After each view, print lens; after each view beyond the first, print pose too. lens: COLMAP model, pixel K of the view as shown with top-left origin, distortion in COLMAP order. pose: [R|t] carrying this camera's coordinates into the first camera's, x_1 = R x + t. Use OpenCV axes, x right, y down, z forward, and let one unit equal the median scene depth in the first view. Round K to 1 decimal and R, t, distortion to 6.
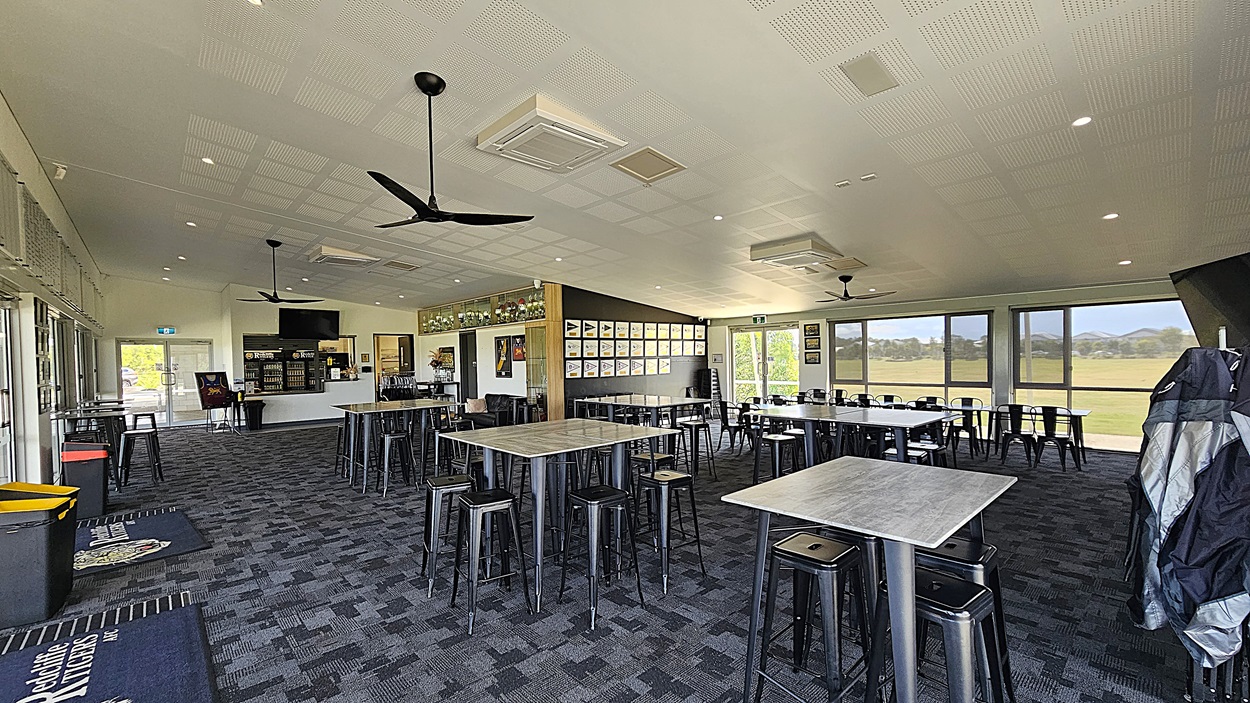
lens RADIAL K [[513.5, 0, 624.2], [0, 513.5, 356.9], [0, 0, 1]] dist [-0.001857, -0.000331]
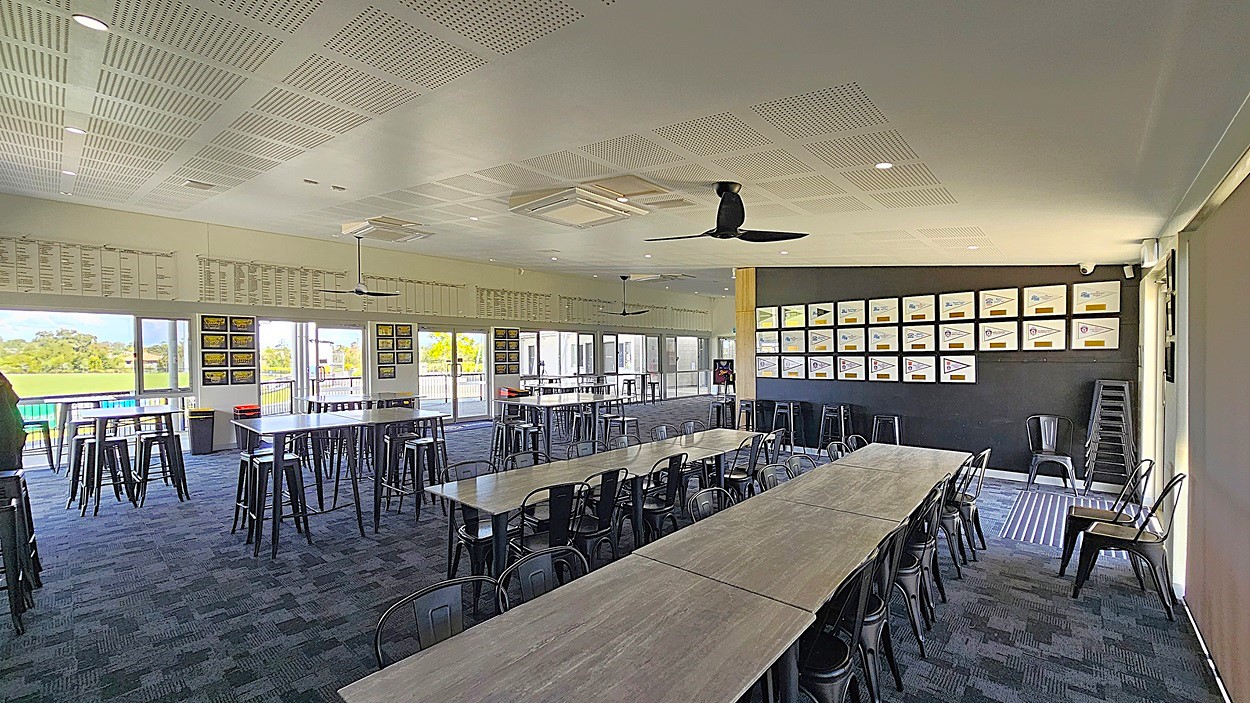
lens RADIAL K [[513.5, 0, 624.2], [0, 513.5, 356.9], [0, 0, 1]] dist [-0.001857, -0.000331]
pose [[0.091221, 0.020868, -0.995612, 0.630197], [0.006924, 0.999743, 0.021589, -0.010549], [0.995807, -0.008863, 0.091053, 0.622794]]
